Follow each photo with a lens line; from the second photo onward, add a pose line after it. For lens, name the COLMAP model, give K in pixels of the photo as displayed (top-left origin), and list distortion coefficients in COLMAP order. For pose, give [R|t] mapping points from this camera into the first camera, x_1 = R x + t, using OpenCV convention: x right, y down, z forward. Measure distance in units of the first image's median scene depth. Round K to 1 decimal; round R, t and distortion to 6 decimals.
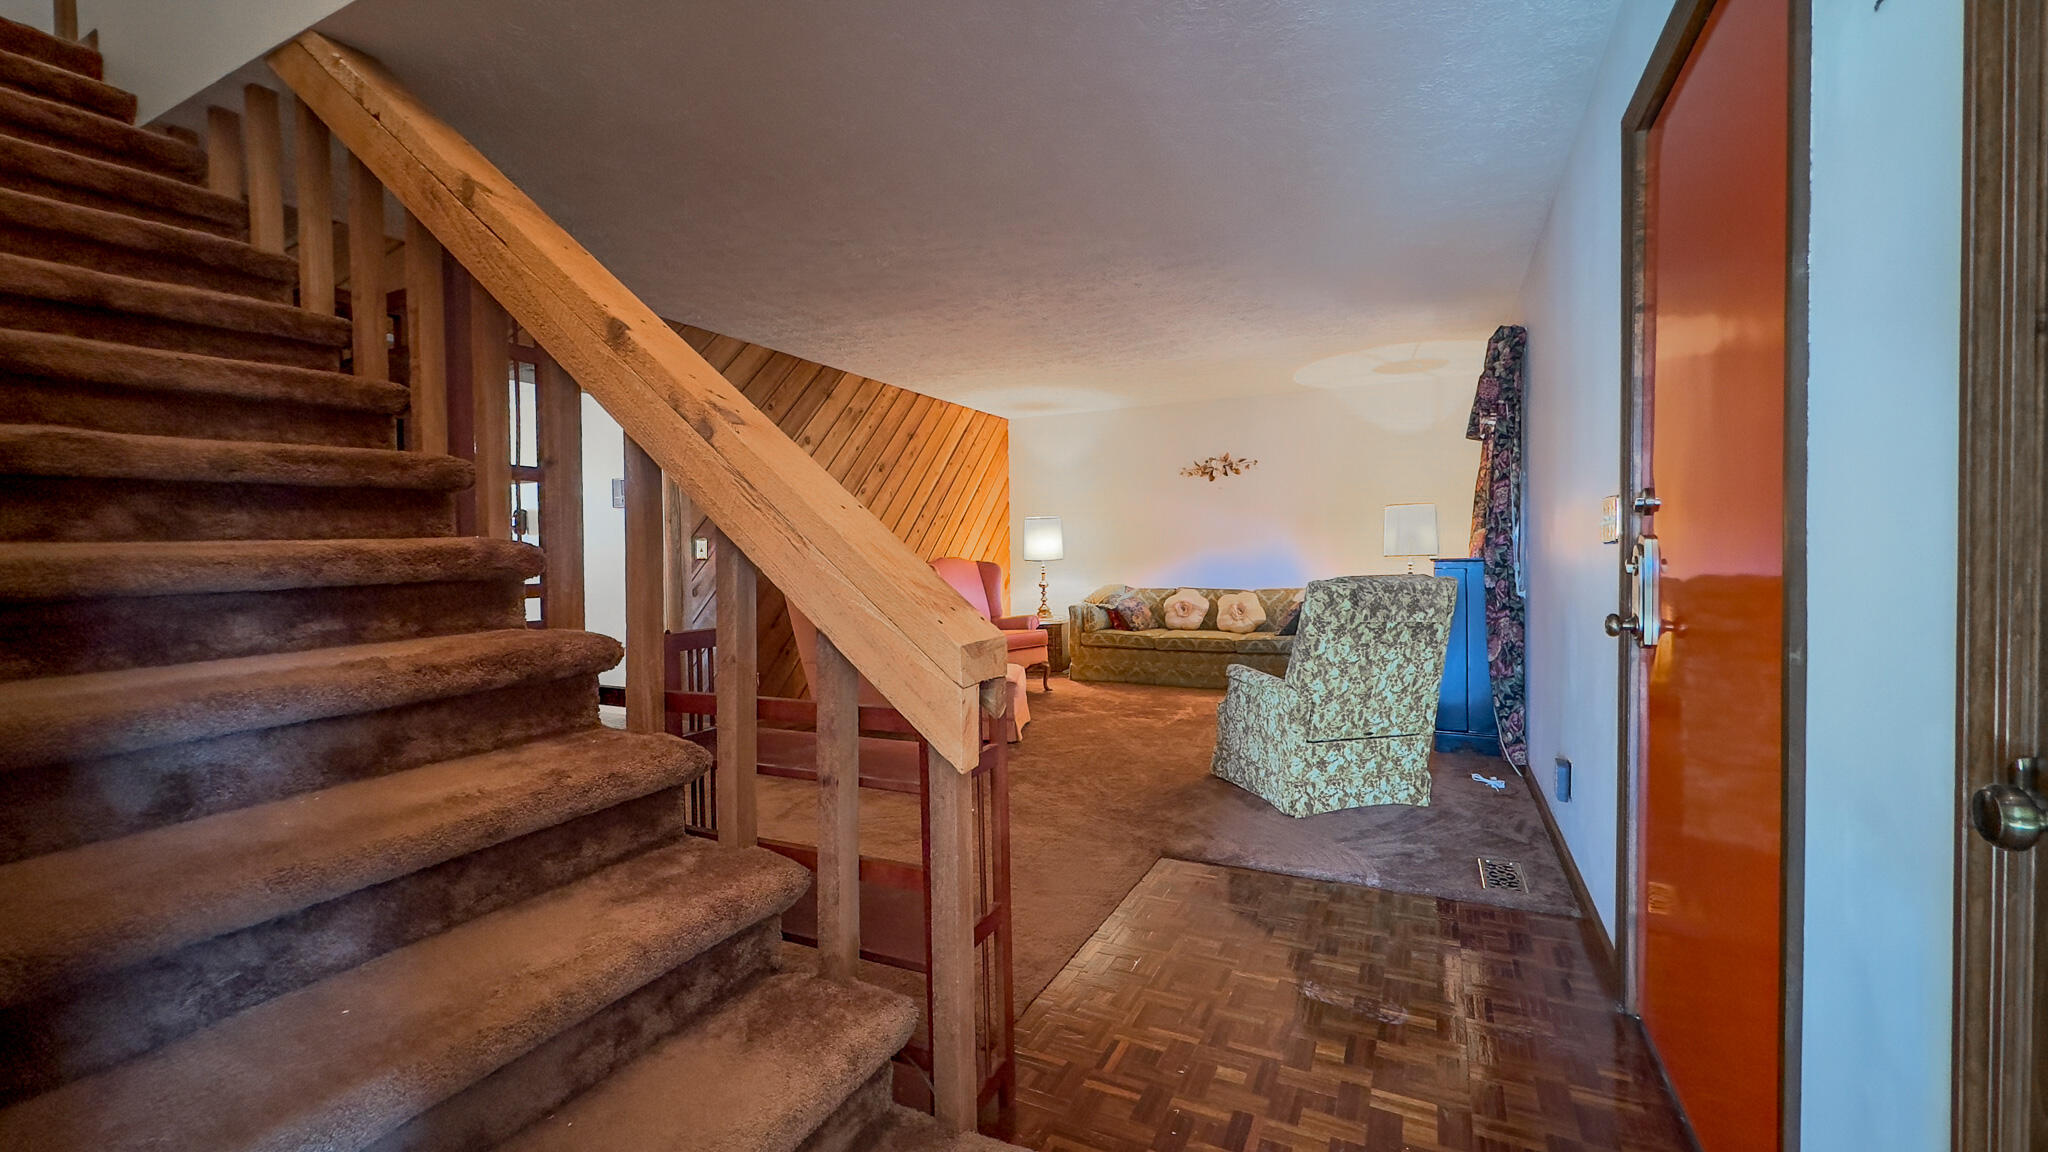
lens RADIAL K [[813.6, 0, 1025.5], [0, 813.6, 569.8], [0, 0, 1]] dist [-0.007693, 0.001400]
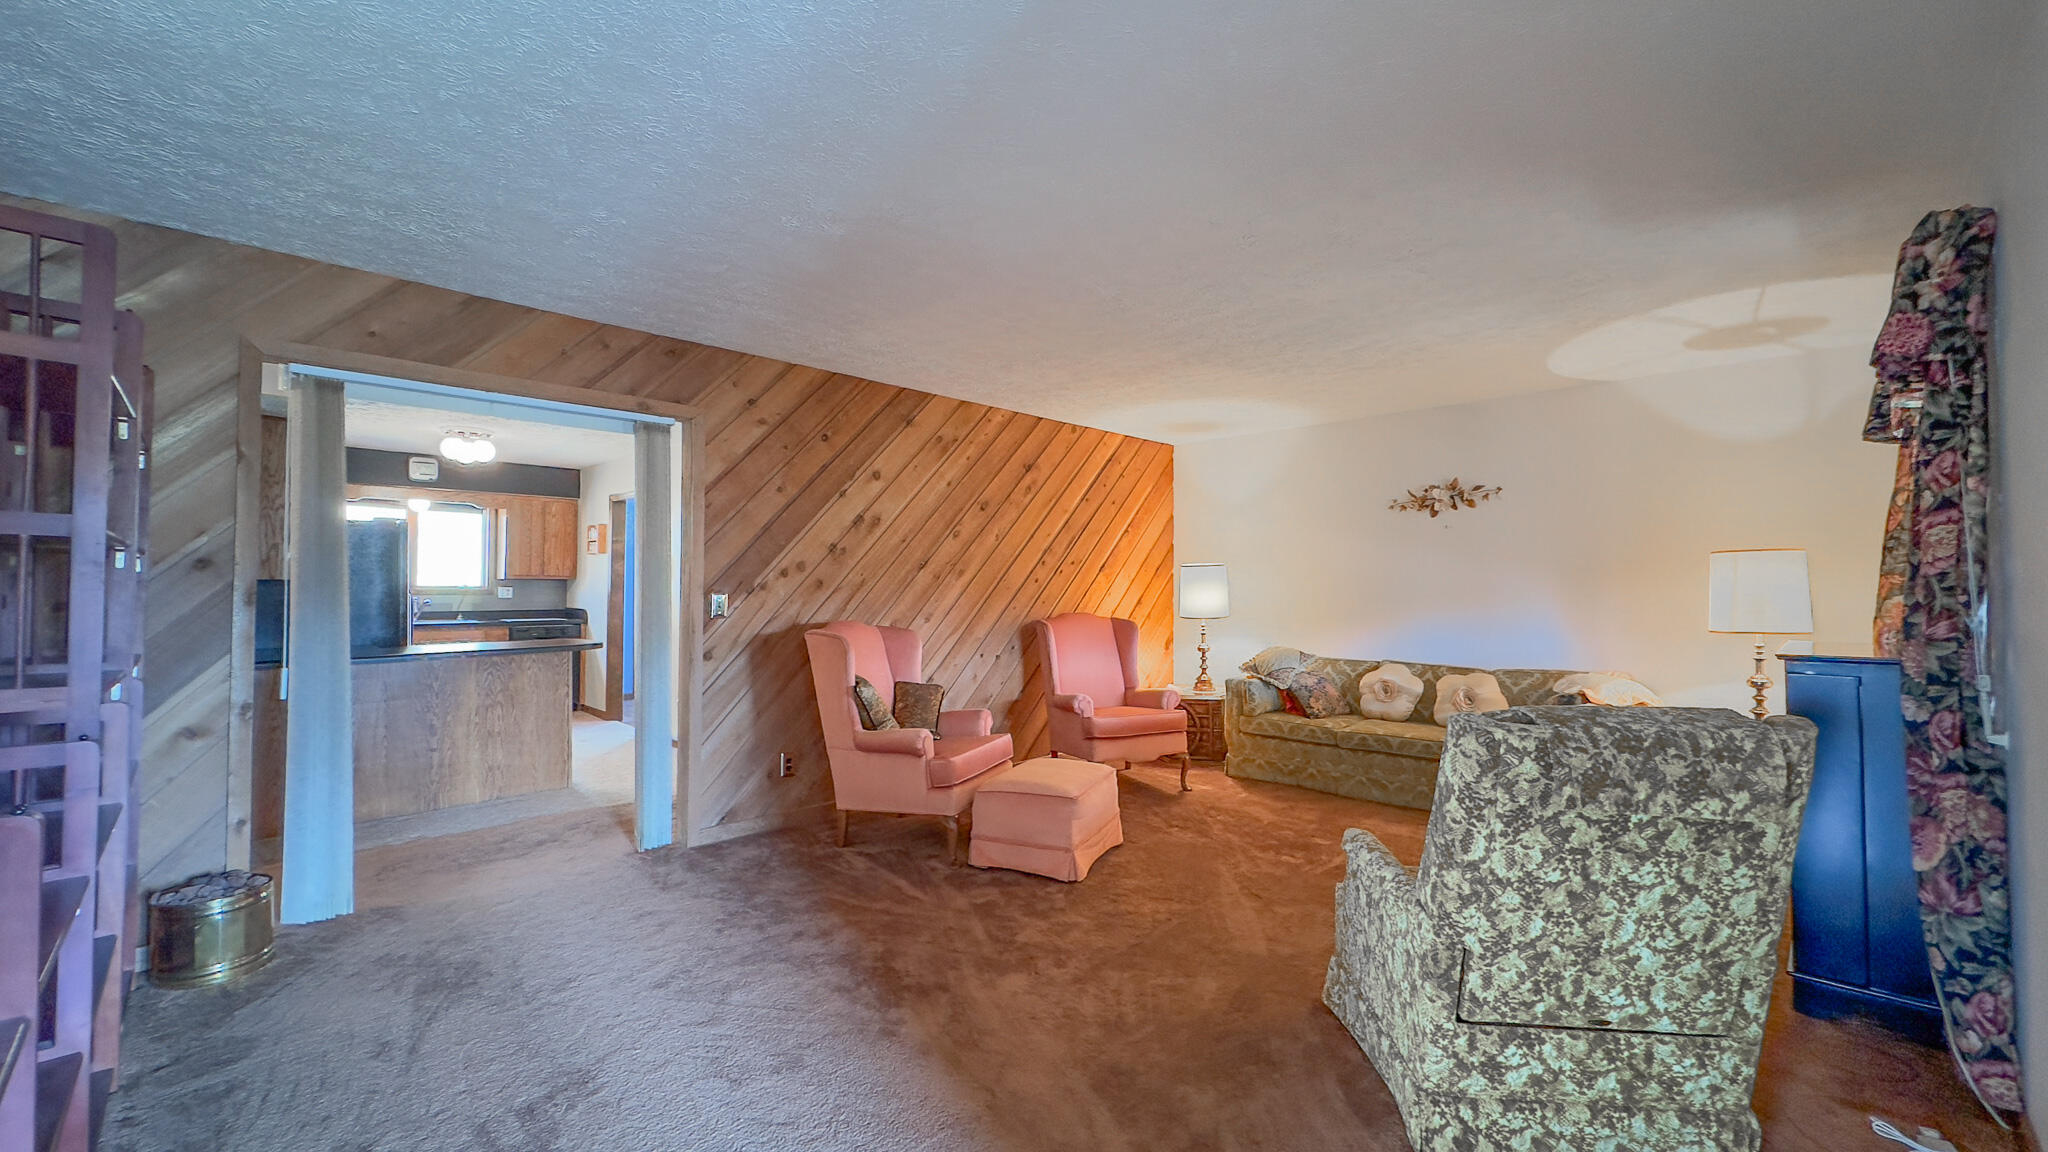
lens RADIAL K [[813.6, 0, 1025.5], [0, 813.6, 569.8], [0, 0, 1]] dist [-0.007693, 0.001400]
pose [[0.947291, 0.008757, -0.320256, 0.207934], [-0.023461, 0.998839, -0.042085, -0.039263], [0.319515, 0.047380, 0.946396, 0.343043]]
